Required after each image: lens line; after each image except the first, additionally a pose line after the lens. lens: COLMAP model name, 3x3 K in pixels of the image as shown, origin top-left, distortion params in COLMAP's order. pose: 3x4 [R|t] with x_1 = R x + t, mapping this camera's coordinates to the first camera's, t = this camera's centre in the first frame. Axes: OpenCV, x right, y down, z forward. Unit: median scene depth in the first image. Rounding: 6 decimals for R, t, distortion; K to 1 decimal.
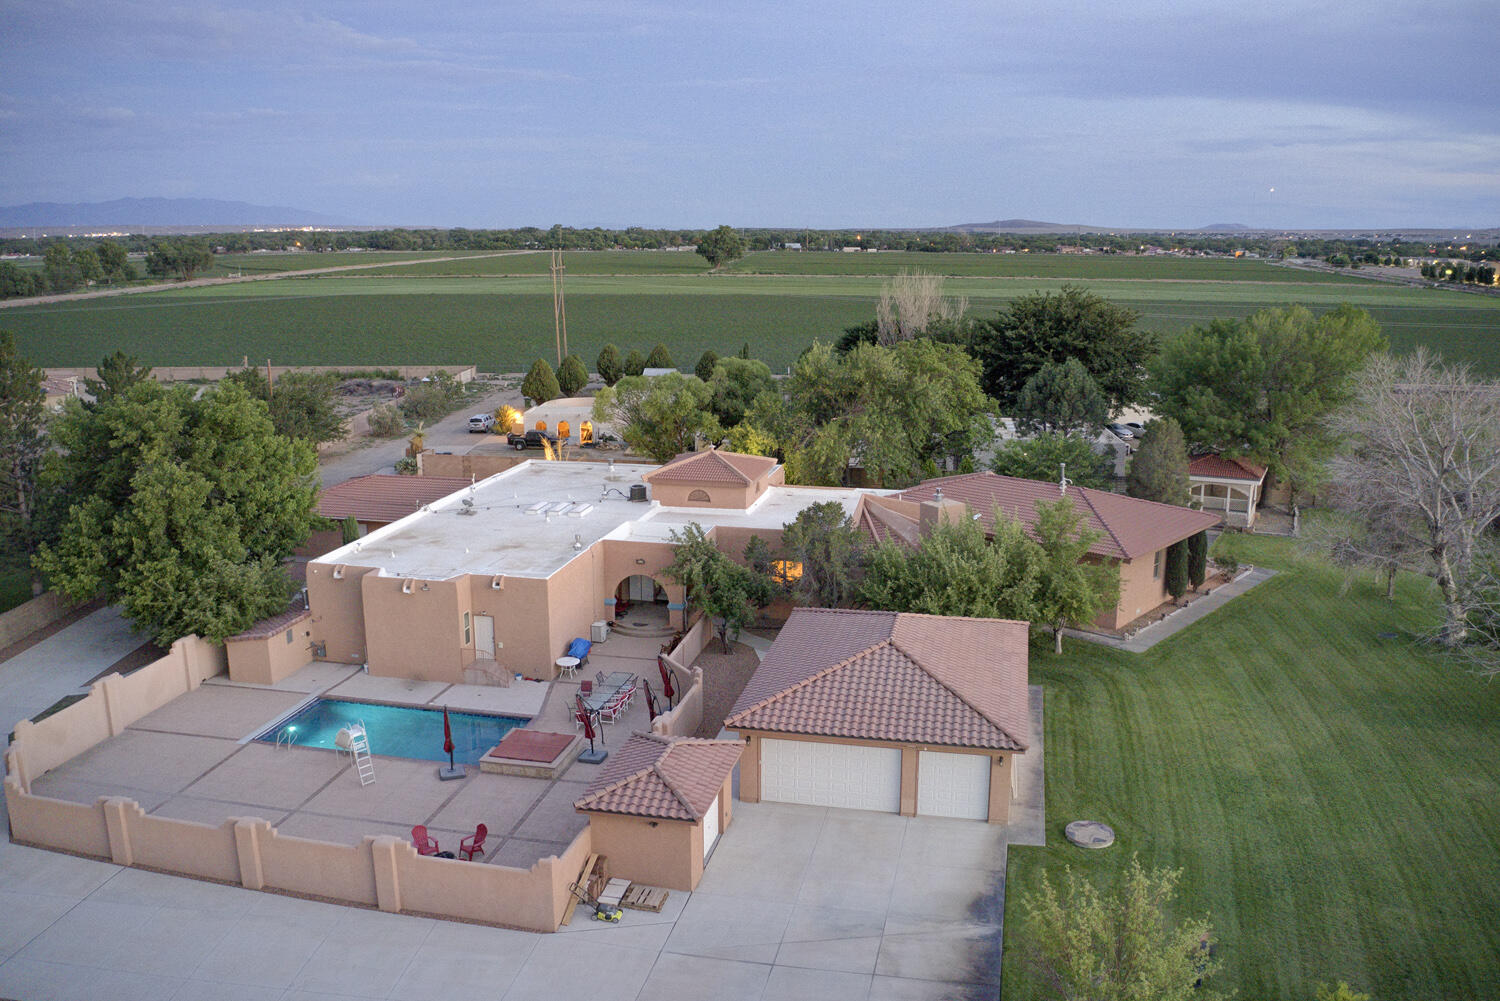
lens RADIAL K [[1228.1, 0, 791.5], [0, 1228.1, 518.9], [0, 0, 1]] dist [-0.118094, 0.003542]
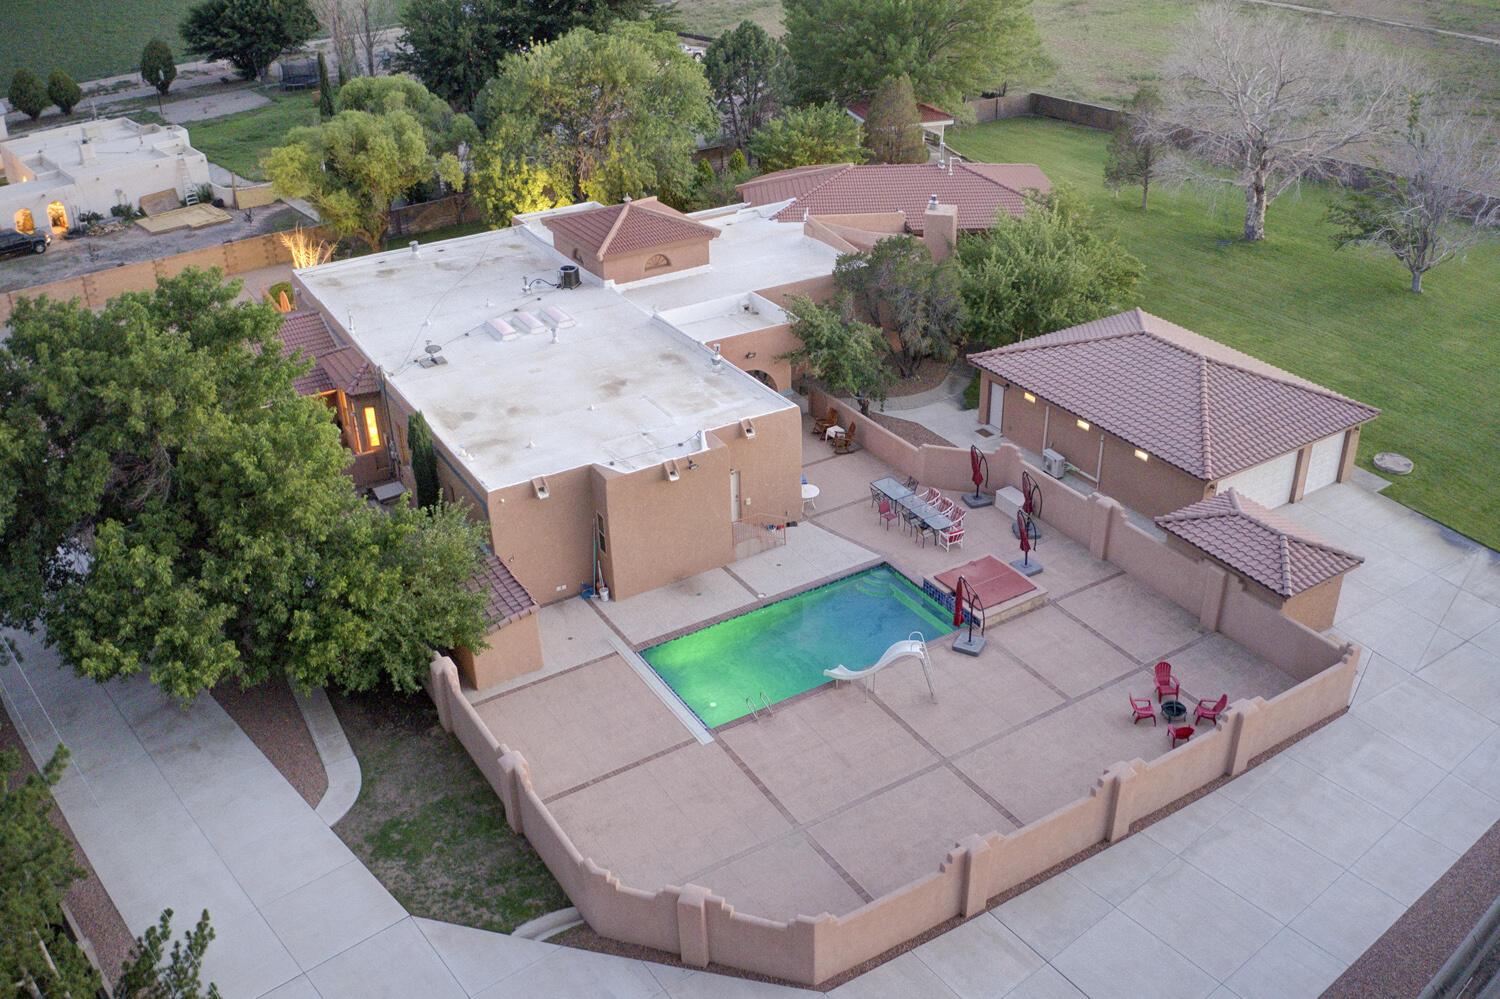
lens RADIAL K [[1306.9, 0, 820.9], [0, 1306.9, 506.6], [0, 0, 1]] dist [-0.113676, 0.021718]
pose [[0.711043, -0.353132, 0.608043, -0.729967], [0.167343, 0.924882, 0.341451, -0.182145], [-0.682945, -0.141035, 0.716725, 0.333481]]
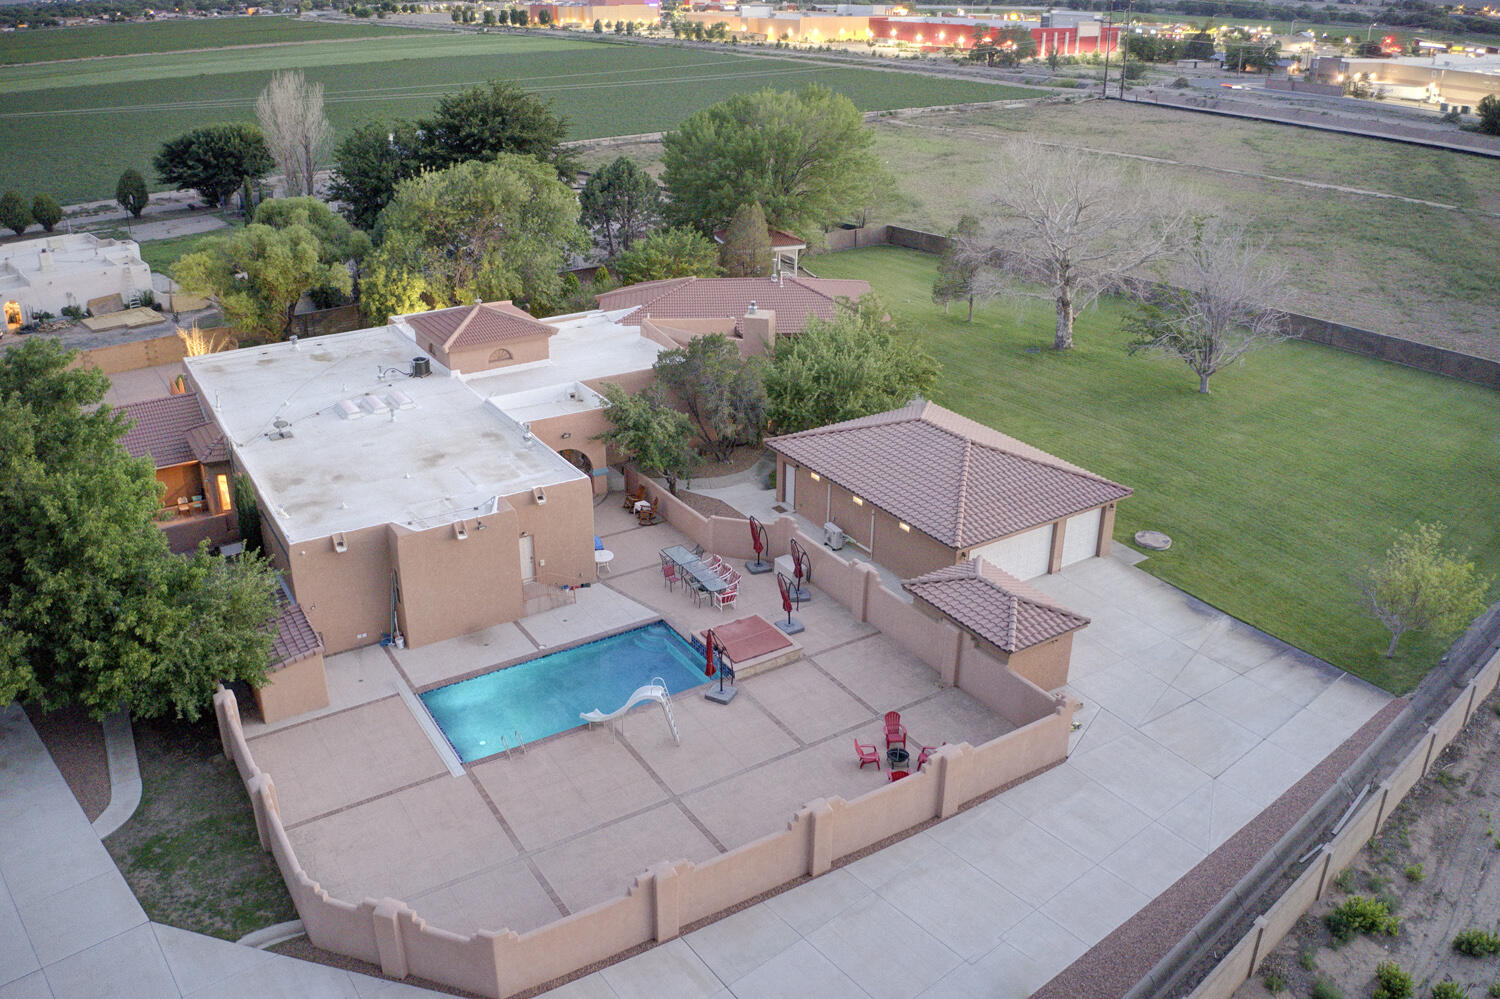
lens RADIAL K [[1157.6, 0, 736.6], [0, 1157.6, 495.3], [0, 0, 1]] dist [-0.080556, -0.002871]
pose [[0.729313, -0.283558, 0.622654, -0.646027], [0.158070, 0.955284, 0.249891, -0.133946], [-0.665670, -0.083826, 0.741523, 0.269228]]
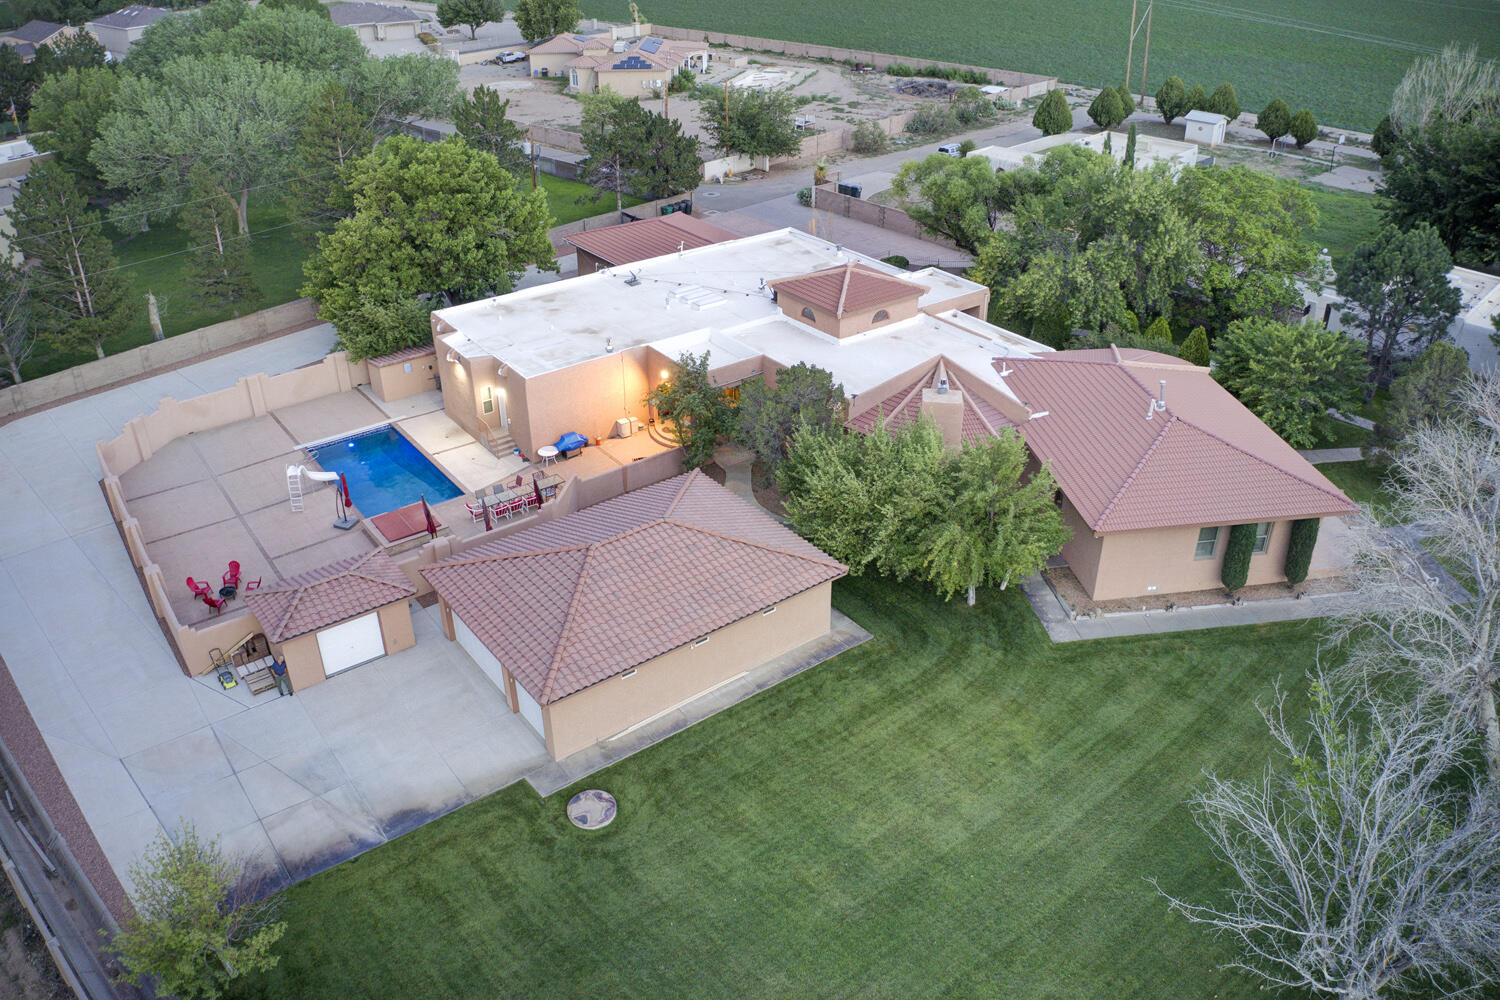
lens RADIAL K [[1157.6, 0, 752.0], [0, 1157.6, 496.9], [0, 0, 1]] dist [-0.080556, -0.002871]
pose [[0.740805, 0.323813, -0.588518, 0.600991], [-0.144160, 0.932362, 0.331539, -0.226591], [0.656069, -0.160765, 0.737379, 0.320859]]
